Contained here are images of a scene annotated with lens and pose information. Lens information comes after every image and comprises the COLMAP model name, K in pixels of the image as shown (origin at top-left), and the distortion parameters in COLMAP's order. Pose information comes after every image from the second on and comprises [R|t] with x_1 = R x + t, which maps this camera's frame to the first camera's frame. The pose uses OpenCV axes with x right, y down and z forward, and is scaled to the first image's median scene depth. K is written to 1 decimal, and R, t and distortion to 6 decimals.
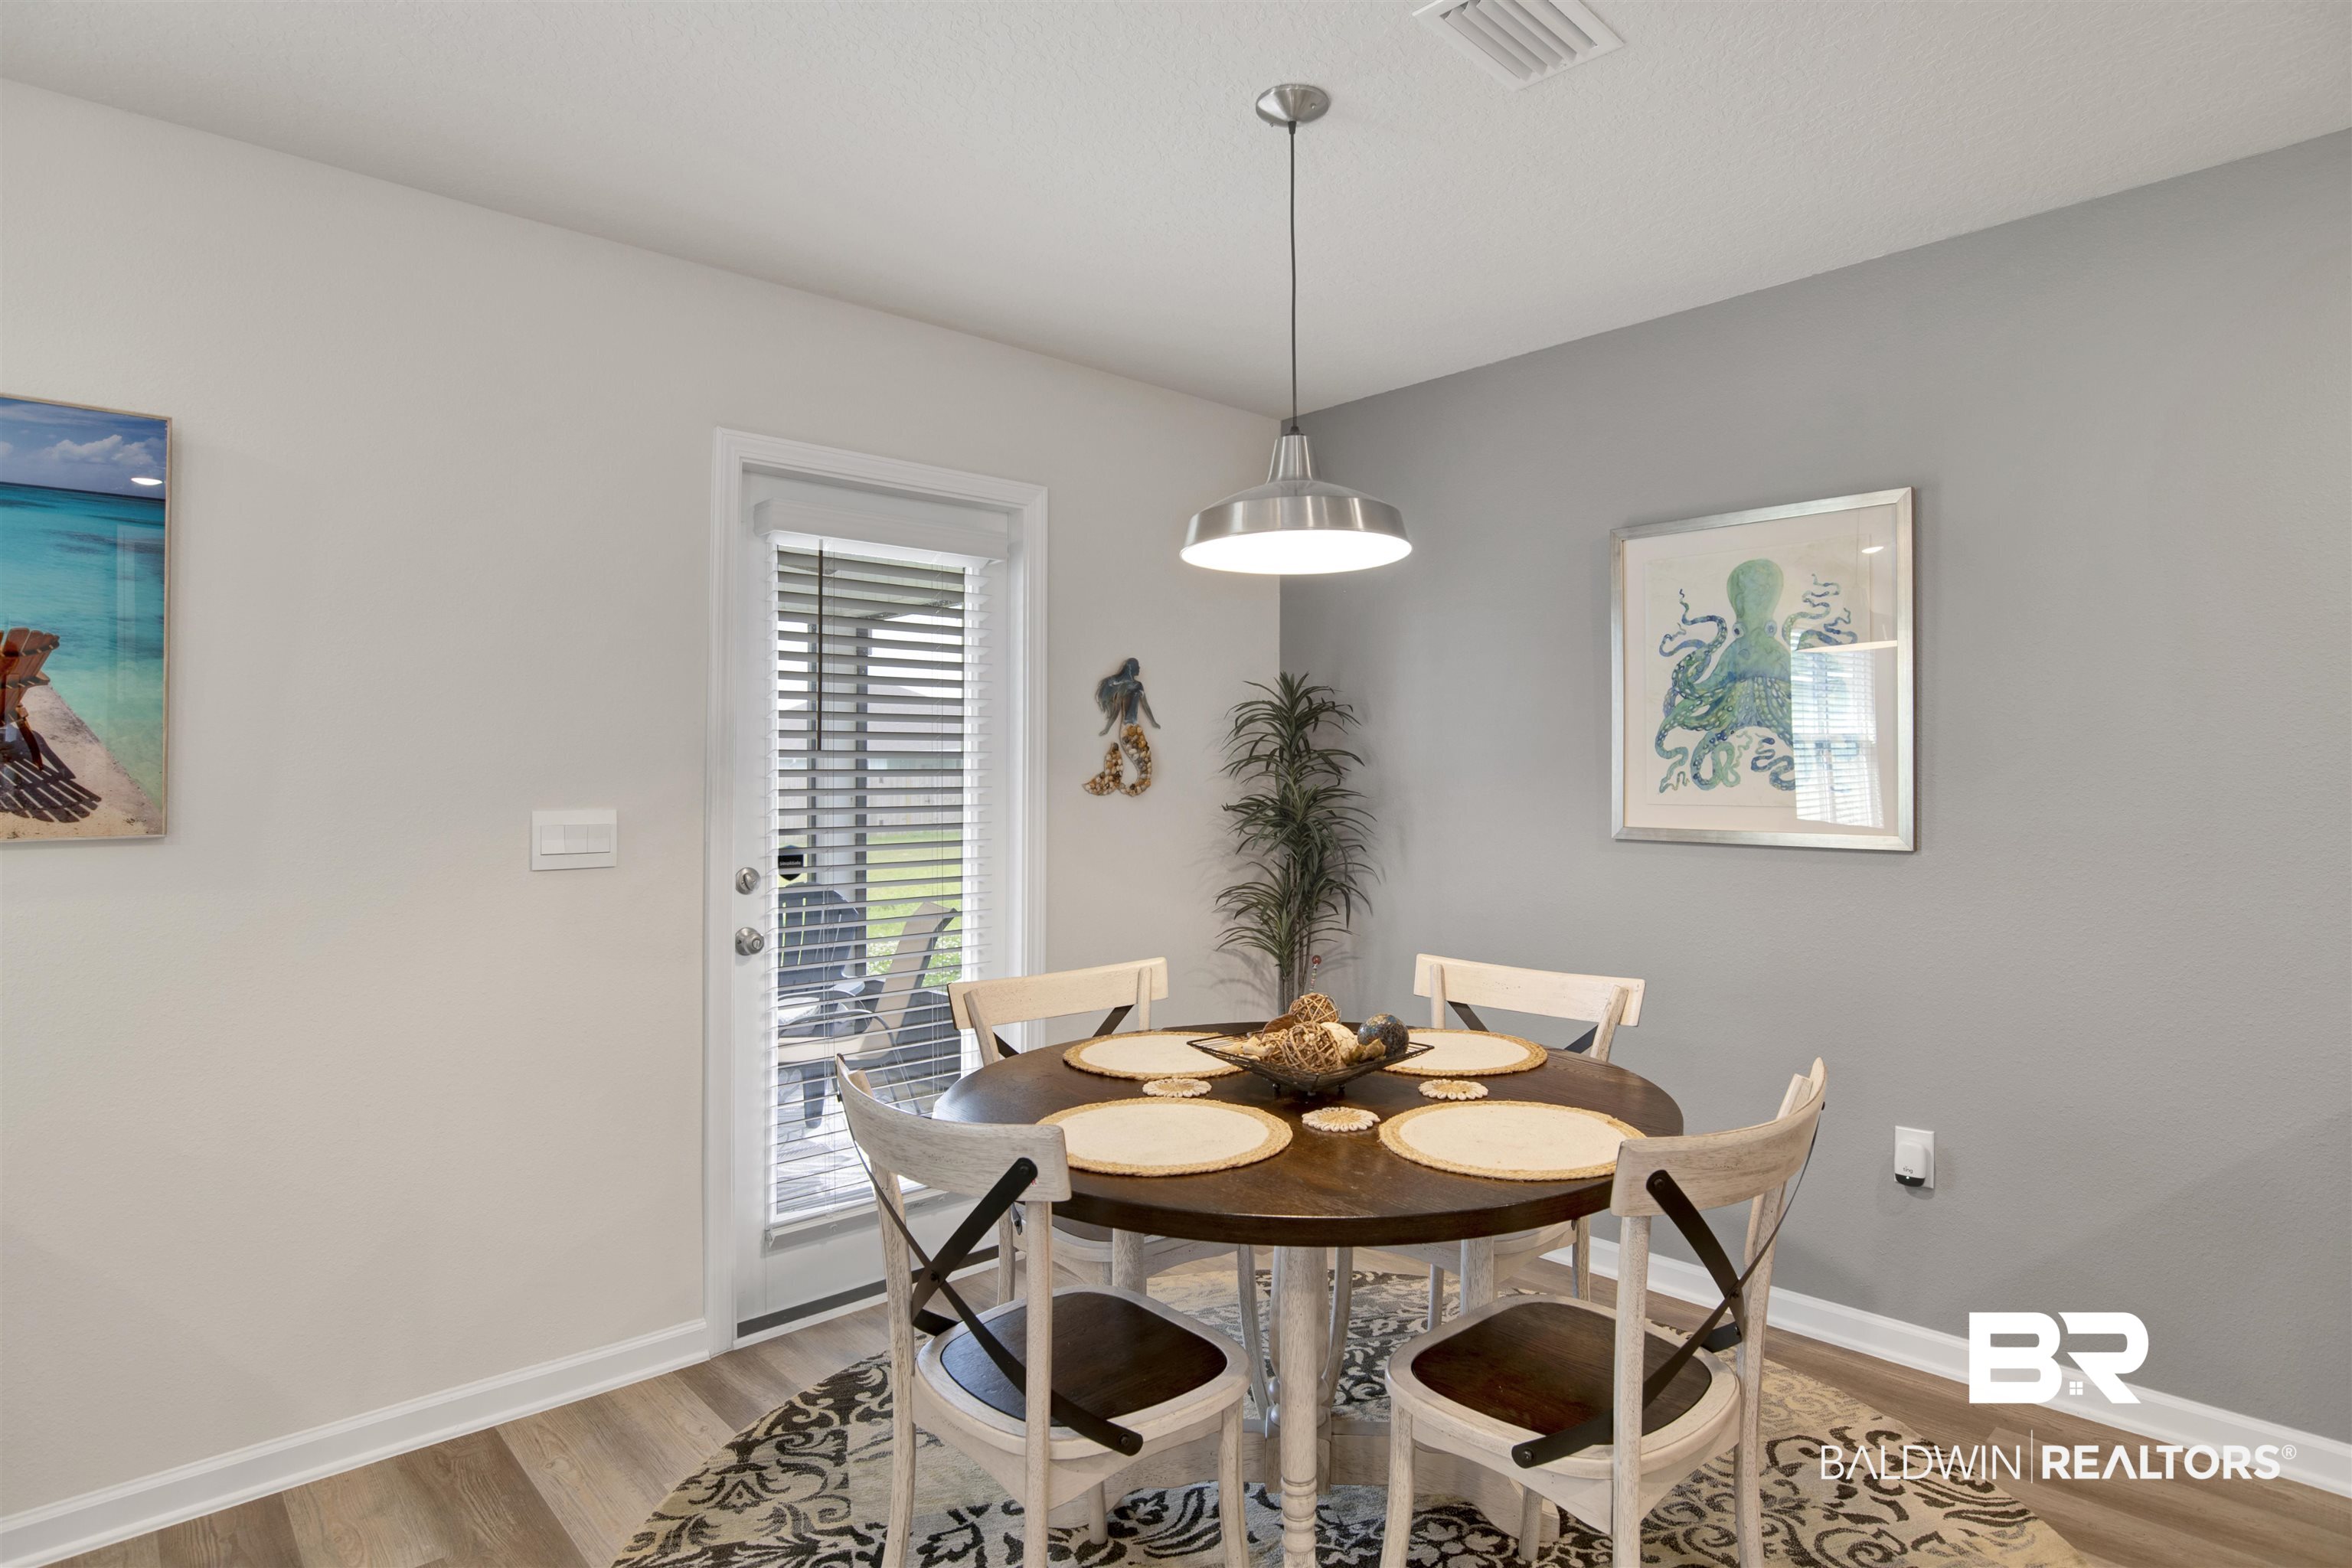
lens RADIAL K [[1227.5, 0, 1179.7], [0, 1227.5, 778.6], [0, 0, 1]] dist [-0.055223, 0.002176]
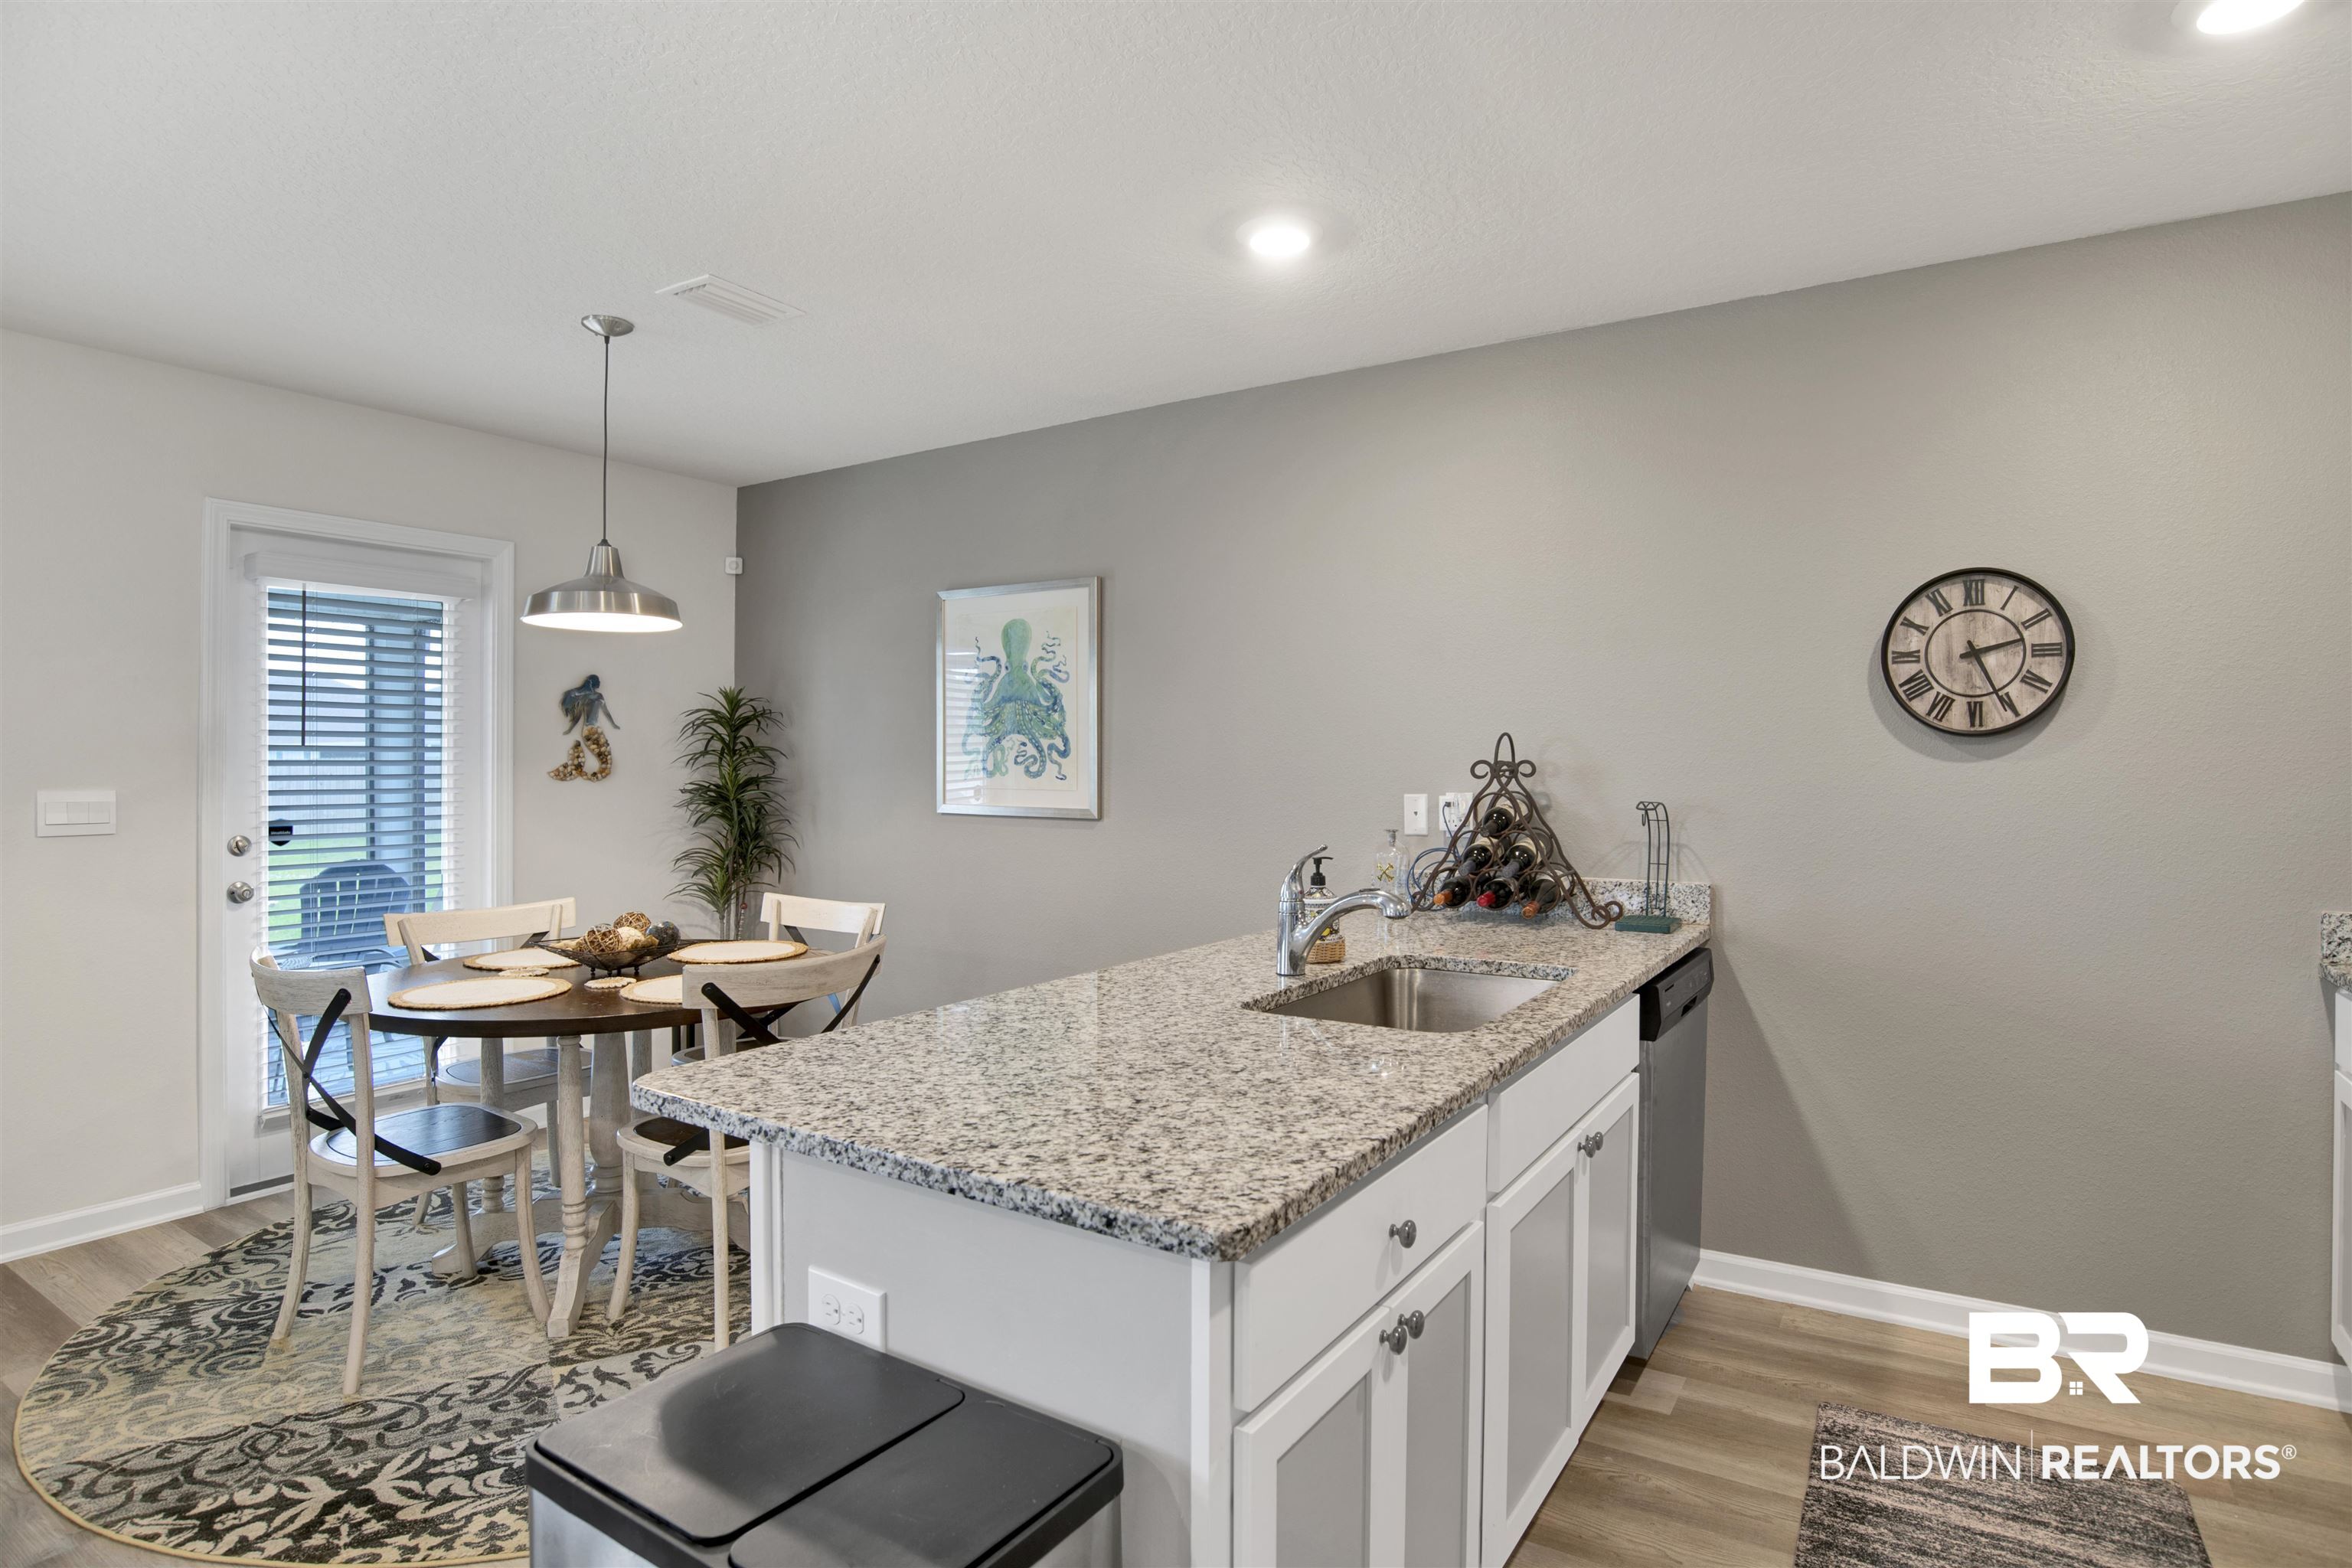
lens RADIAL K [[1205.4, 0, 1180.5], [0, 1205.4, 779.8], [0, 0, 1]] dist [-0.064986, 0.016311]
pose [[0.967219, 0.001851, 0.253938, 0.306565], [-0.004887, 0.999924, 0.011327, -0.005814], [-0.253898, -0.012197, 0.967154, -0.460708]]
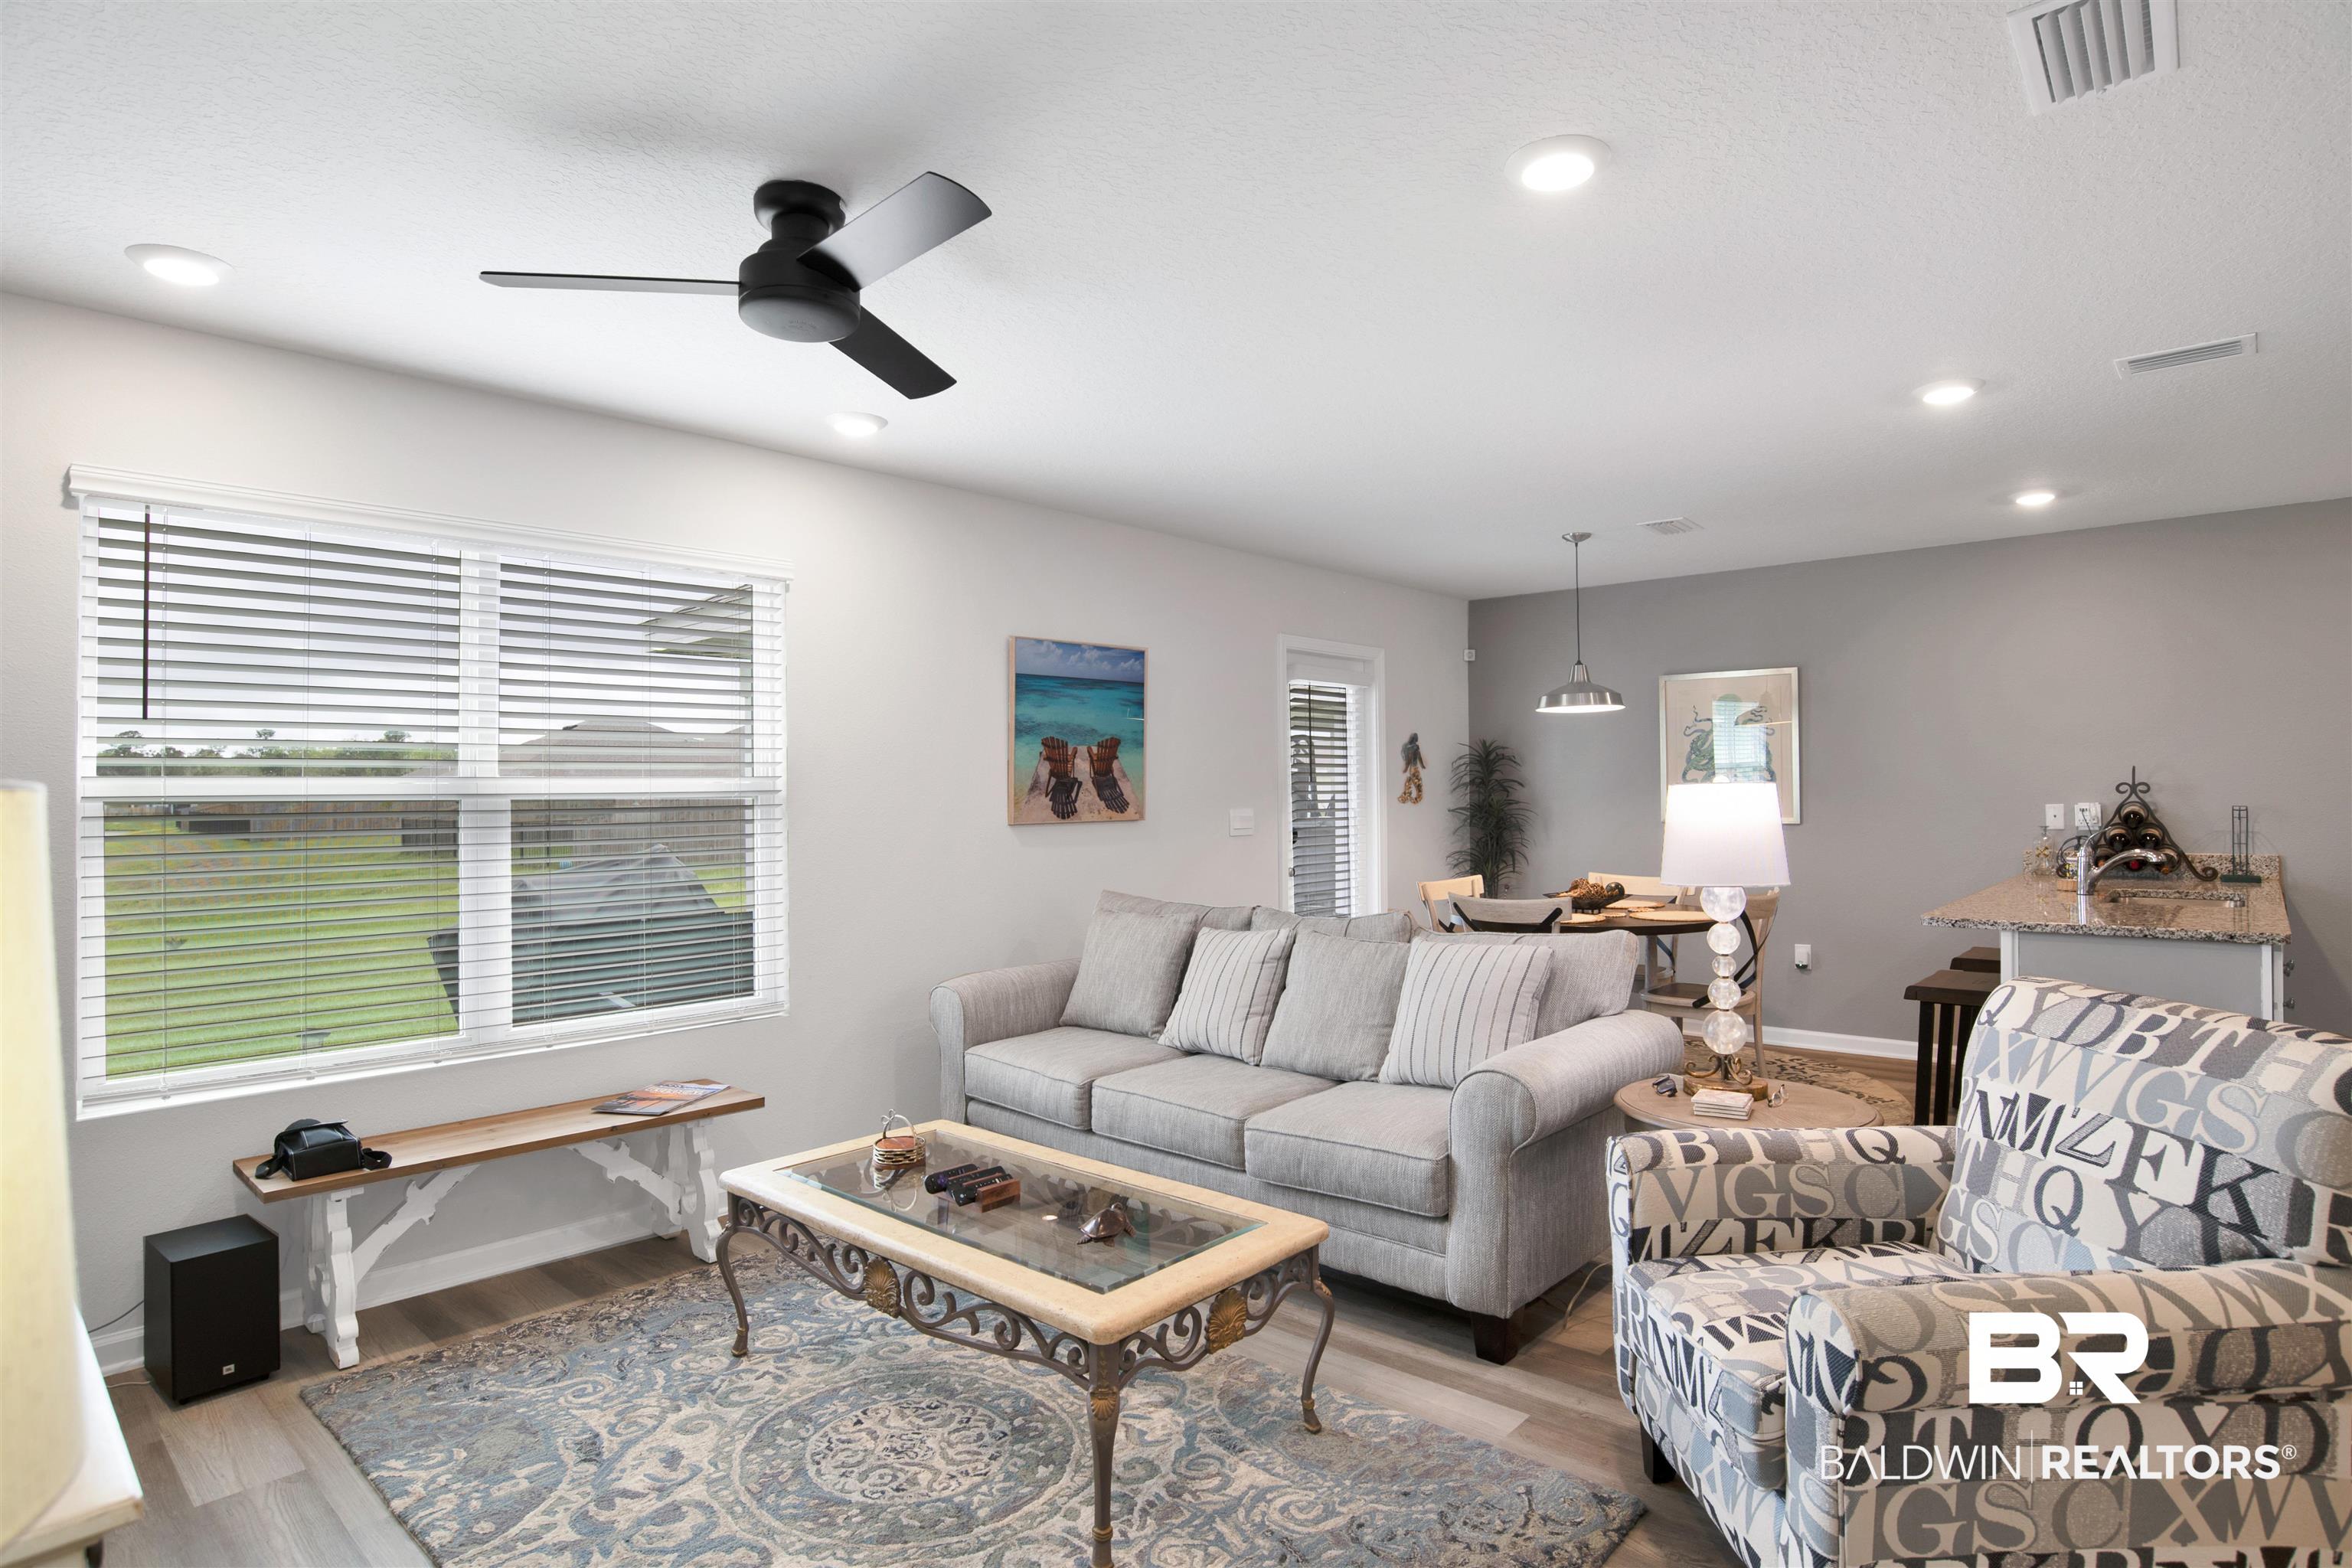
lens RADIAL K [[1236.7, 0, 1184.9], [0, 1236.7, 772.8], [0, 0, 1]] dist [-0.053455, 0.026494]
pose [[0.995865, -0.003135, 0.090796, -0.738719], [0.004775, 0.999829, -0.017858, -0.001723], [-0.090724, 0.018217, 0.995709, -1.168281]]
